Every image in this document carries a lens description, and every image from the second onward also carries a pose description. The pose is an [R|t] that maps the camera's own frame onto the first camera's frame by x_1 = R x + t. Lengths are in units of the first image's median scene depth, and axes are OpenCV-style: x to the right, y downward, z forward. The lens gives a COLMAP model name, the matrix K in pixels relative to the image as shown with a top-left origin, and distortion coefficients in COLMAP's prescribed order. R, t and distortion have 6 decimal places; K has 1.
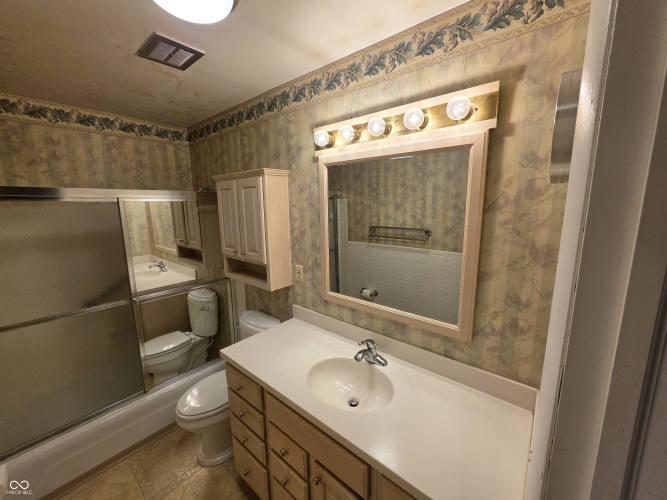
lens RADIAL K [[268.6, 0, 332.3], [0, 268.6, 248.3], [0, 0, 1]] dist [0.001074, 0.000306]
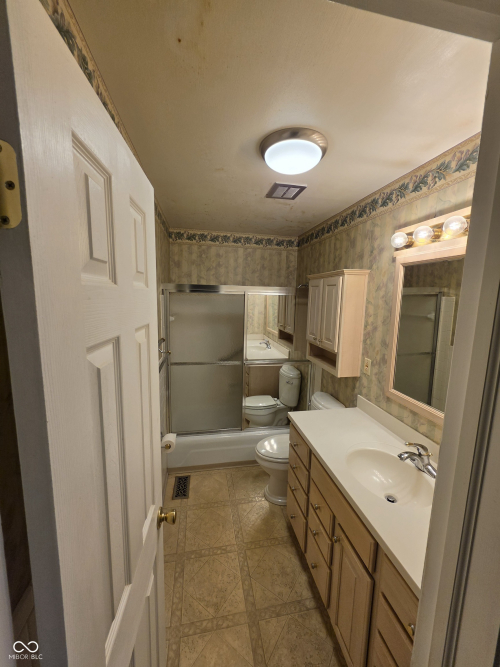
lens RADIAL K [[268.6, 0, 250.0], [0, 268.6, 333.5], [0, 0, 1]] dist [0.001074, 0.000306]
pose [[0.776845, 0.120365, -0.618081, 0.159813], [-0.140497, 0.989949, 0.016197, 0.012911], [0.613818, 0.074256, 0.785947, -0.122175]]
